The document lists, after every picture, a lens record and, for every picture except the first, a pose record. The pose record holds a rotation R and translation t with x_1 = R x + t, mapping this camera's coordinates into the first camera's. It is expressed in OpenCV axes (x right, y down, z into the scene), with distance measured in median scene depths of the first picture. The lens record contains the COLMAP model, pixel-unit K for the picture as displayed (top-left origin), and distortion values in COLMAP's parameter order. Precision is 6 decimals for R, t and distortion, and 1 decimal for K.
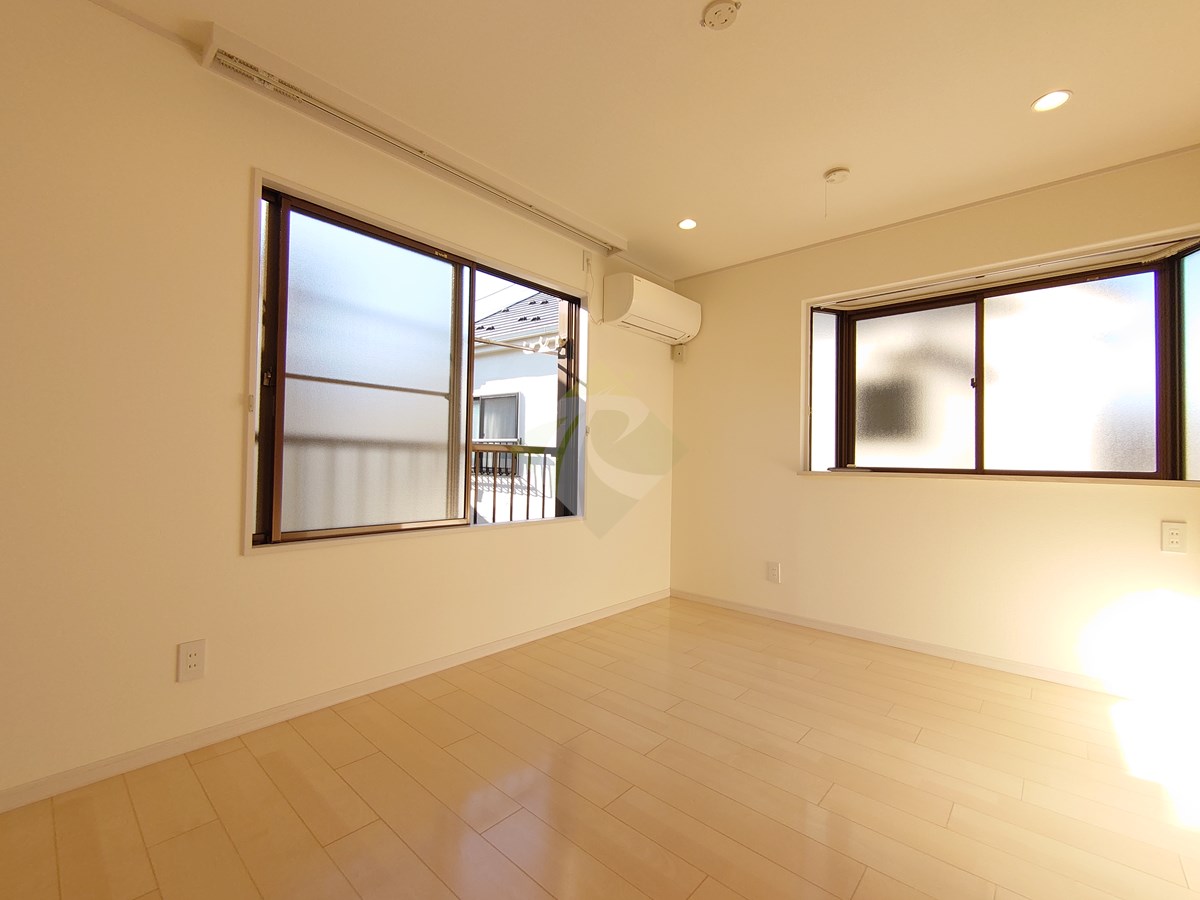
lens RADIAL K [[517.4, 0, 602.0], [0, 517.4, 449.3], [0, 0, 1]] dist [-0.003125, -0.002002]
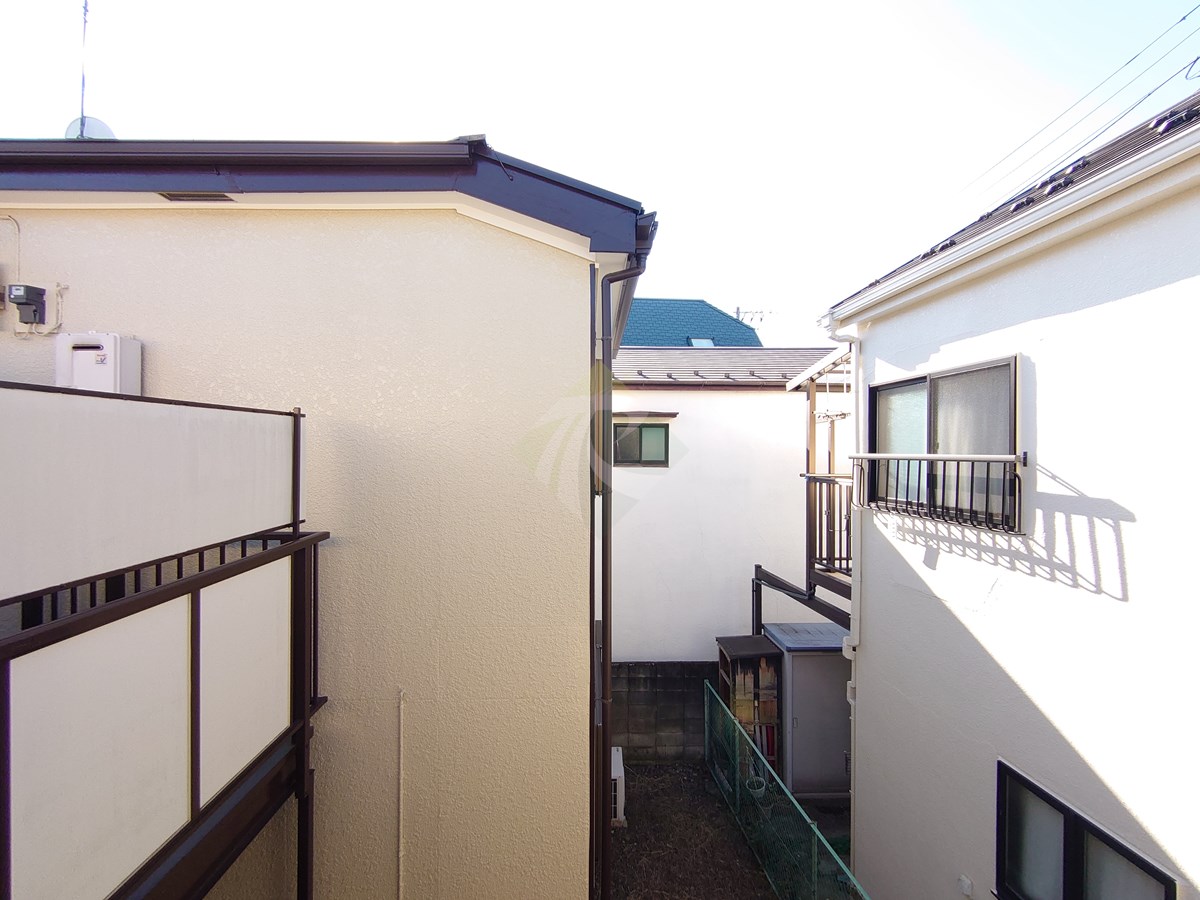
lens RADIAL K [[517.4, 0, 601.9], [0, 517.4, 453.6], [0, 0, 1]] dist [-0.003125, -0.002002]
pose [[0.670617, -0.021228, -0.741500, -0.121452], [0.030866, 0.999523, -0.000700, -0.057604], [0.741161, -0.022417, 0.670953, 0.721904]]
